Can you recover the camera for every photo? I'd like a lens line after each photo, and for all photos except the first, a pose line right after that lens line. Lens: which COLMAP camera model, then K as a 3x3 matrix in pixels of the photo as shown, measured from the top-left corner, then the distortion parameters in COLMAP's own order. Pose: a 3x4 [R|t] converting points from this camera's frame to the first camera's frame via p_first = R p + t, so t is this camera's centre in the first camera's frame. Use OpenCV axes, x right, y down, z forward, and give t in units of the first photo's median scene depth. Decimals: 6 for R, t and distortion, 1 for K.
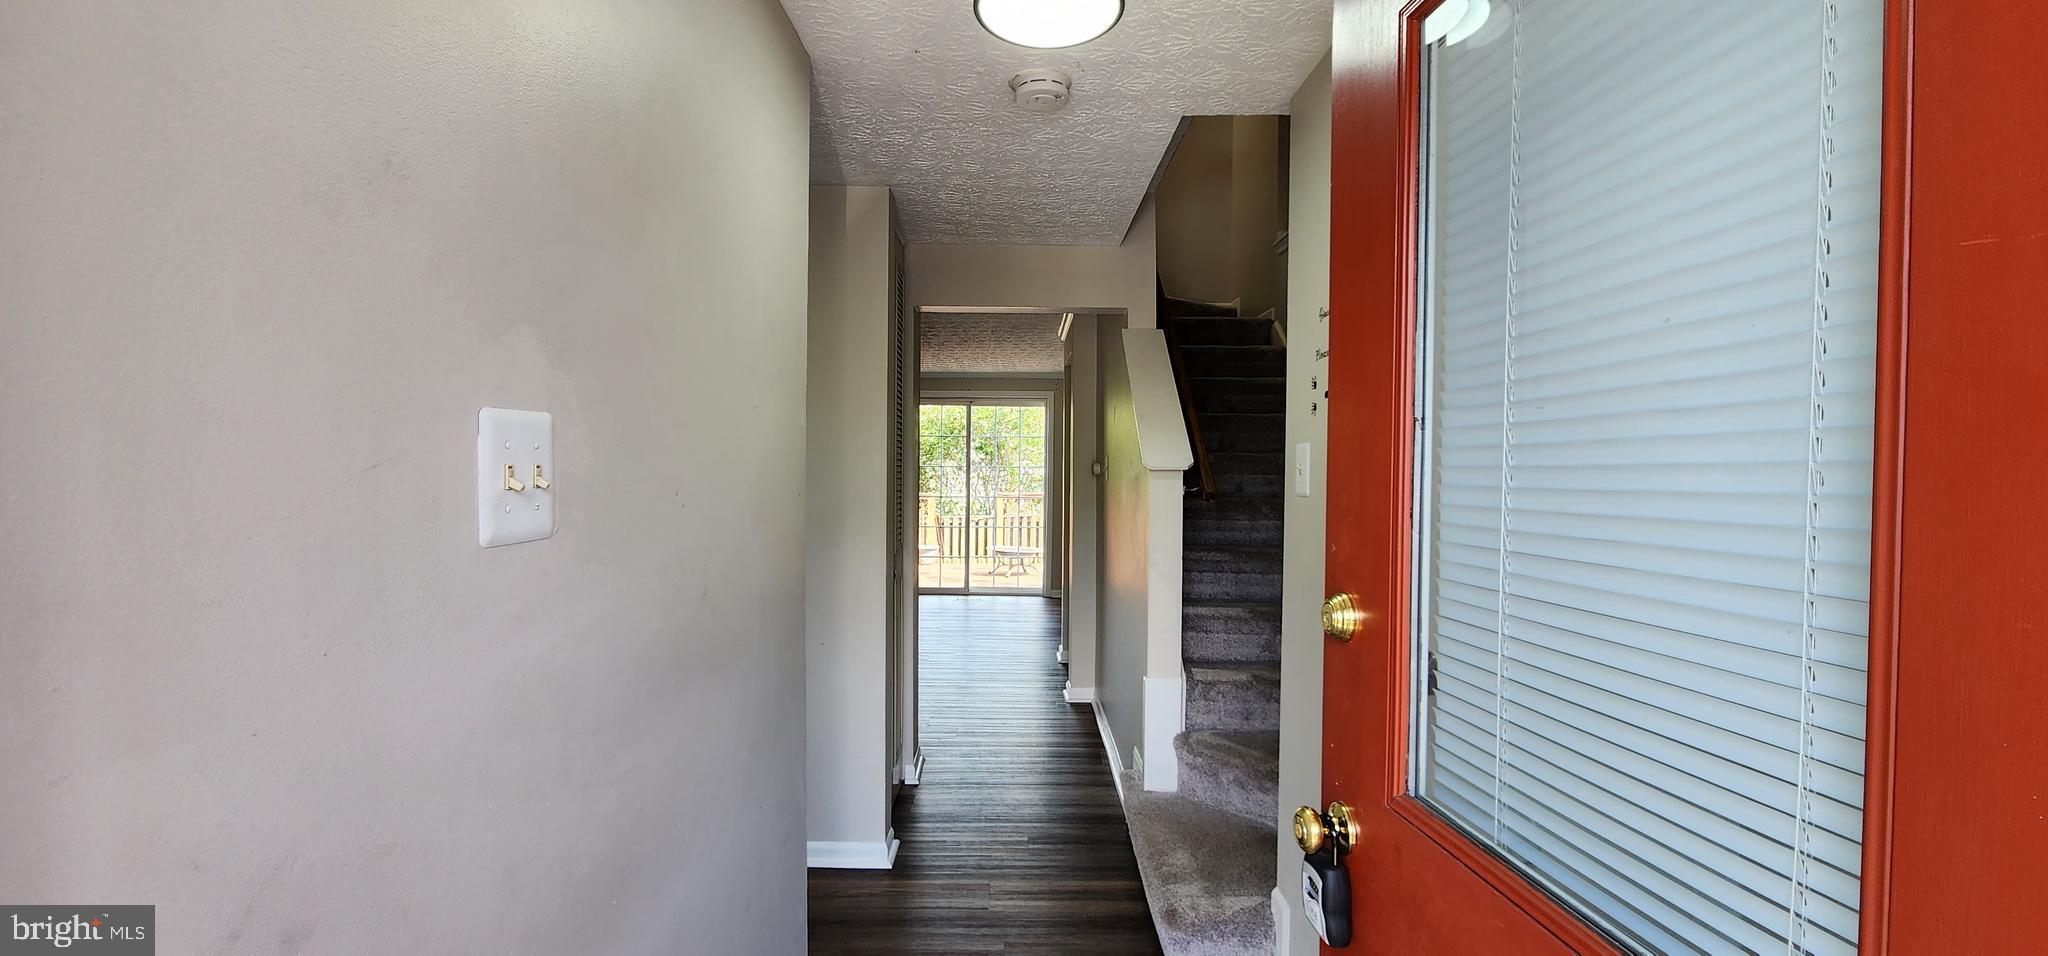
lens RADIAL K [[836.4, 0, 1013.4], [0, 836.4, 482.1], [0, 0, 1]] dist [-0.003011, -0.000608]
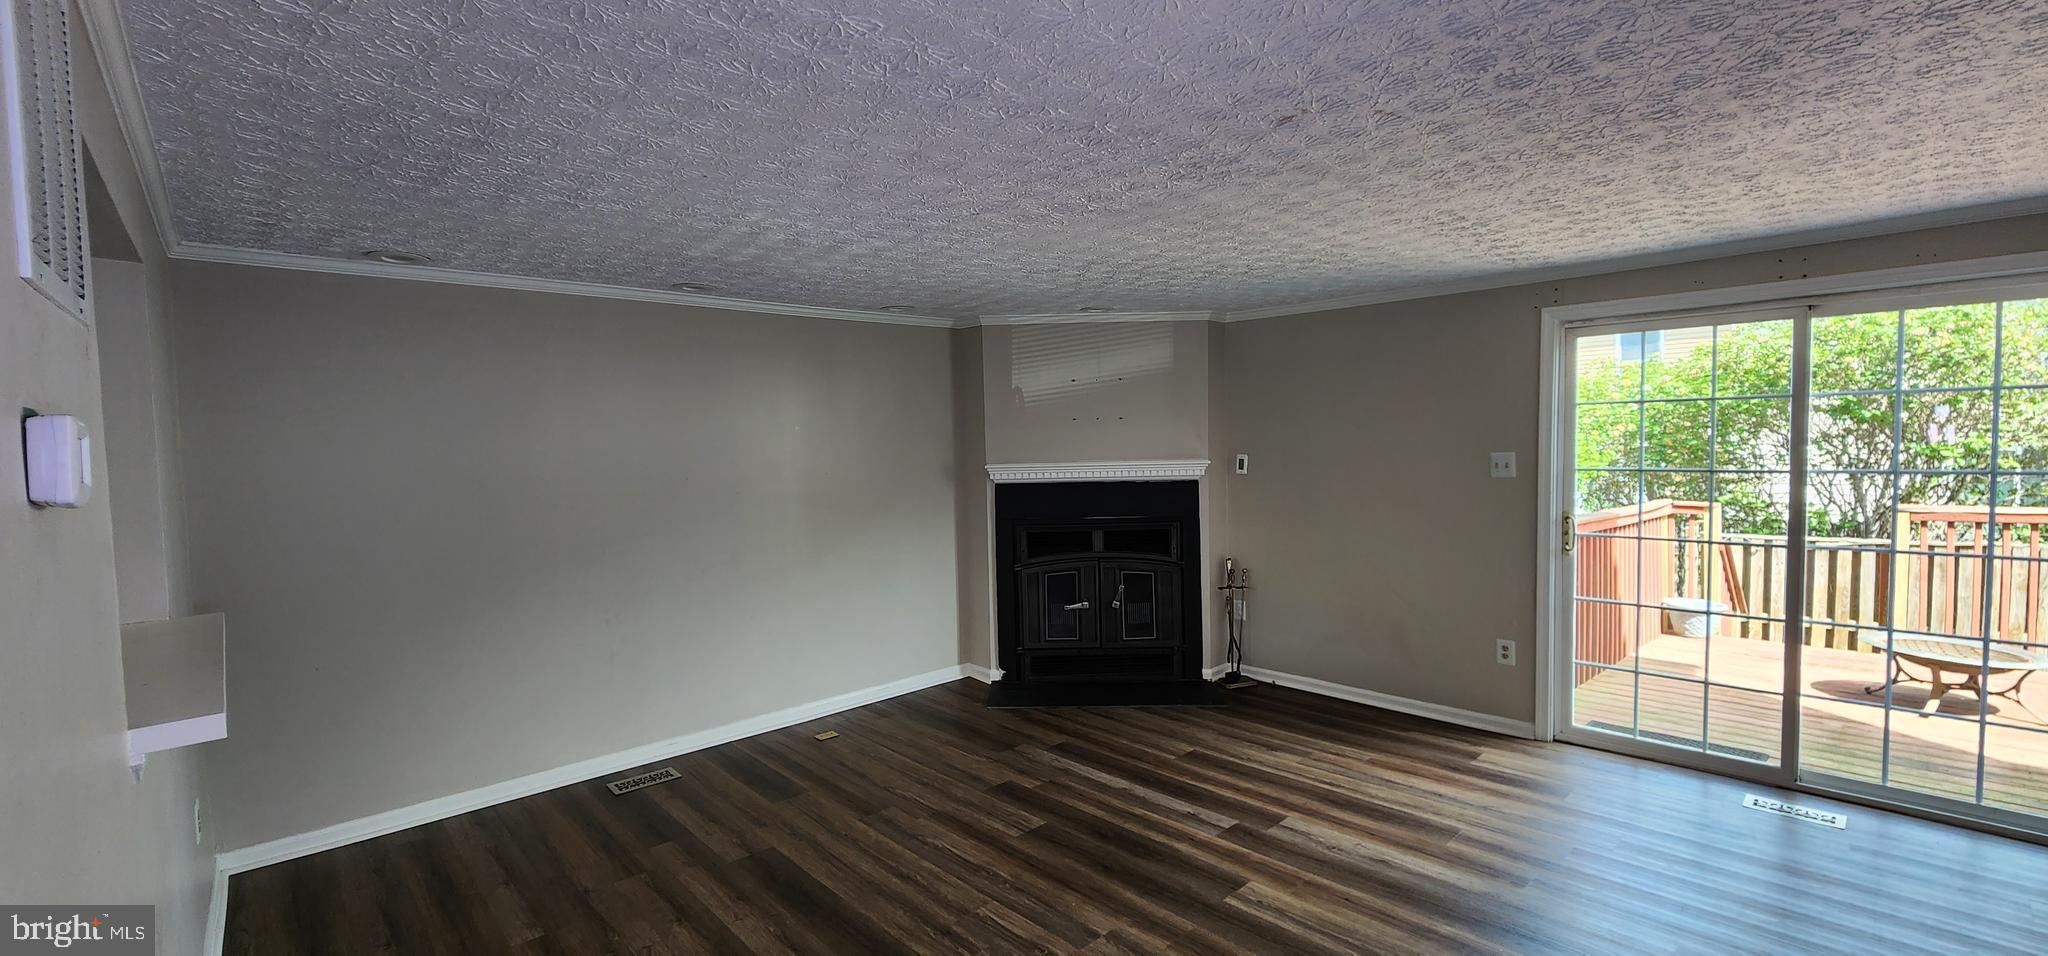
lens RADIAL K [[836.4, 0, 1013.4], [0, 836.4, 482.1], [0, 0, 1]] dist [-0.003011, -0.000608]
pose [[0.680200, 0.009960, -0.732959, -0.030896], [0.014237, 0.999540, 0.026795, -0.052225], [0.732889, -0.028662, 0.679745, 0.812899]]
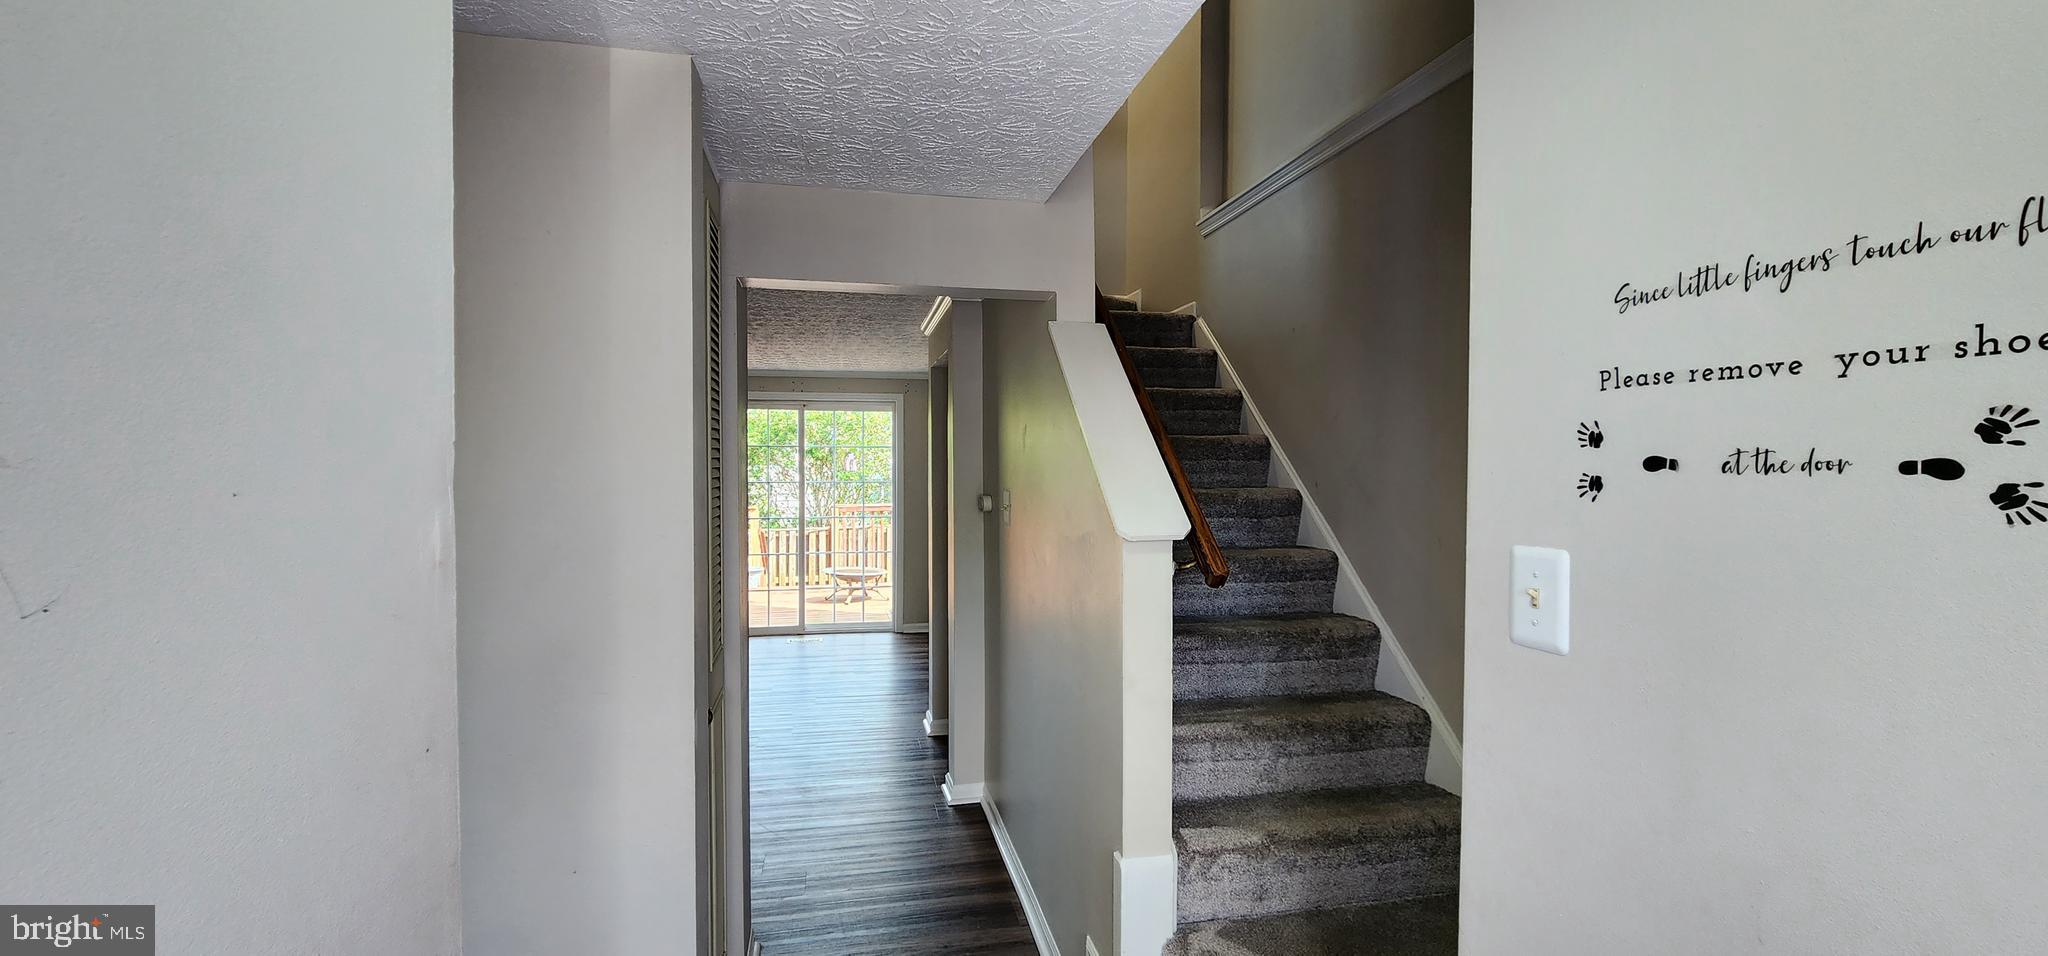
lens RADIAL K [[836.4, 0, 1013.4], [0, 836.4, 482.1], [0, 0, 1]] dist [-0.003011, -0.000608]
pose [[0.978618, -0.014205, 0.205197, -0.032768], [0.012888, 0.999887, 0.007752, -0.040144], [-0.205284, -0.004942, 0.978690, 0.236397]]
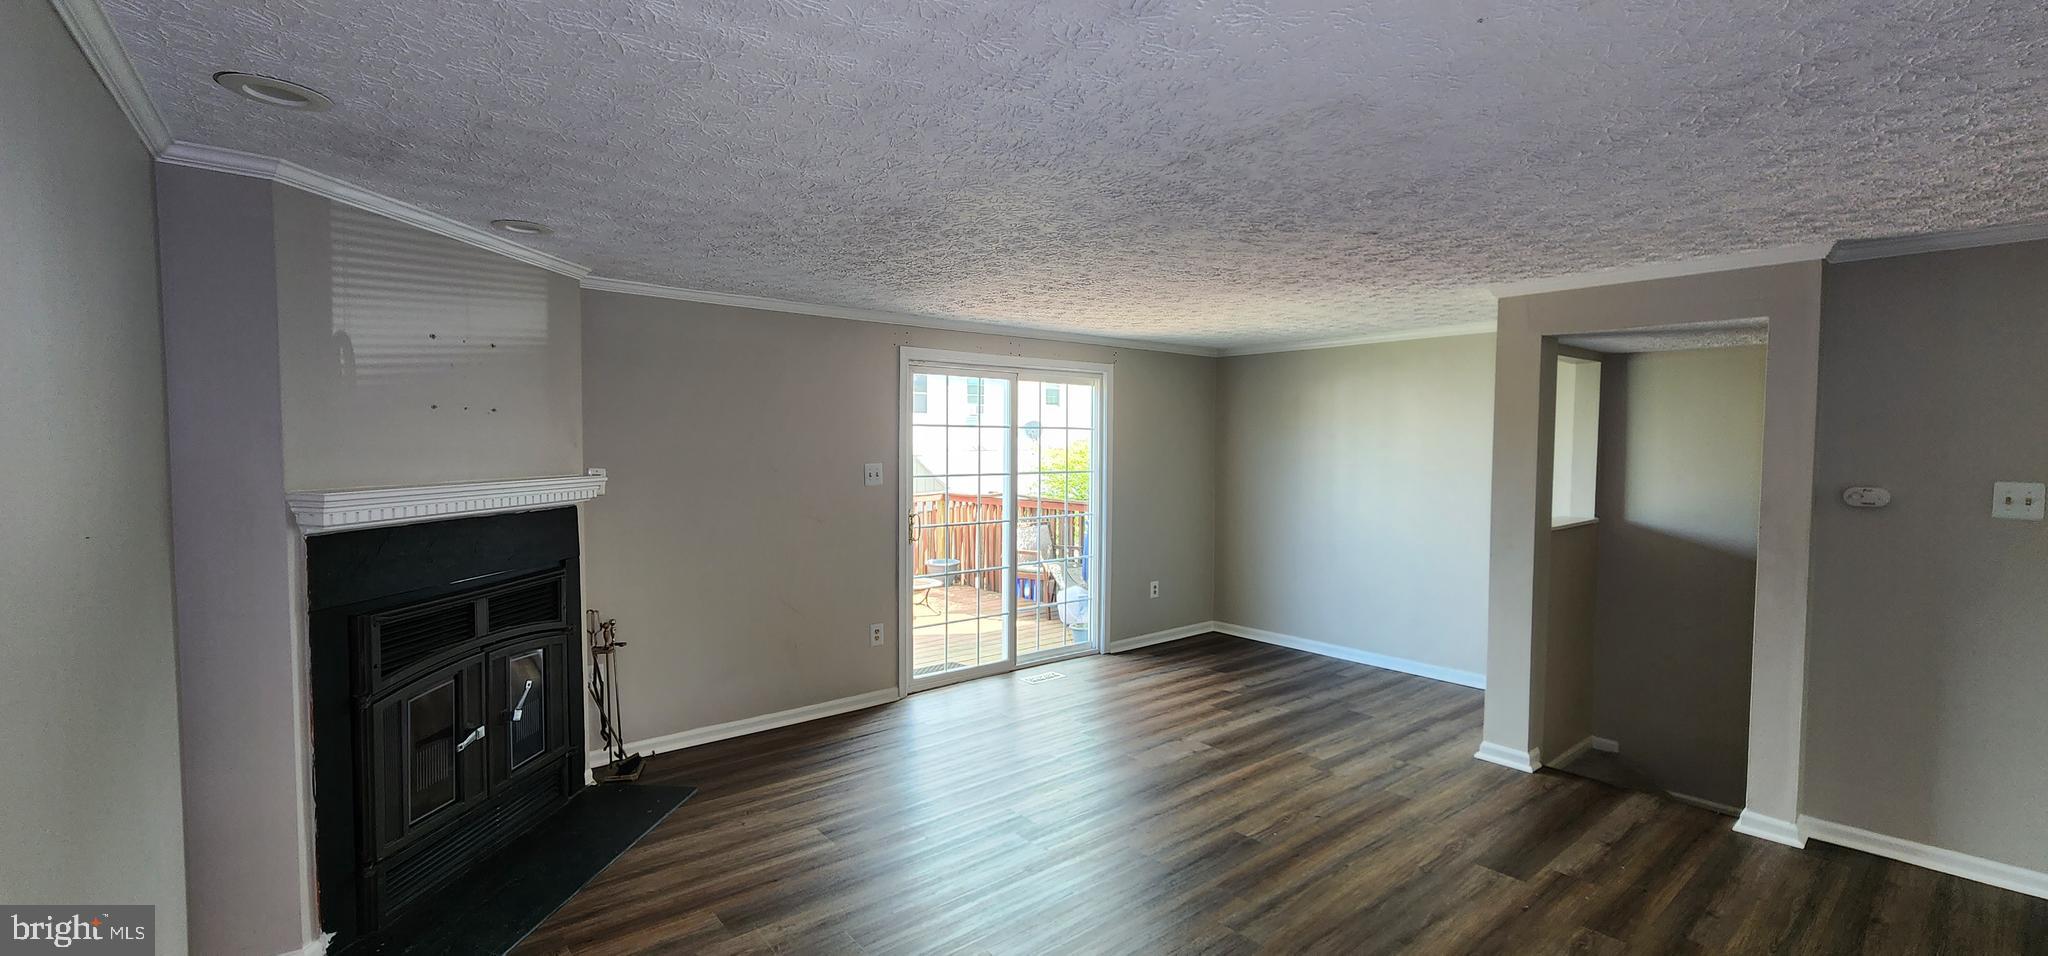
lens RADIAL K [[836.4, 0, 1013.4], [0, 836.4, 482.1], [0, 0, 1]] dist [-0.003011, -0.000608]
pose [[0.777146, -0.037739, 0.628188, -0.819869], [0.020177, 0.999181, 0.035066, -0.062335], [-0.628997, -0.014577, 0.777271, 0.882382]]
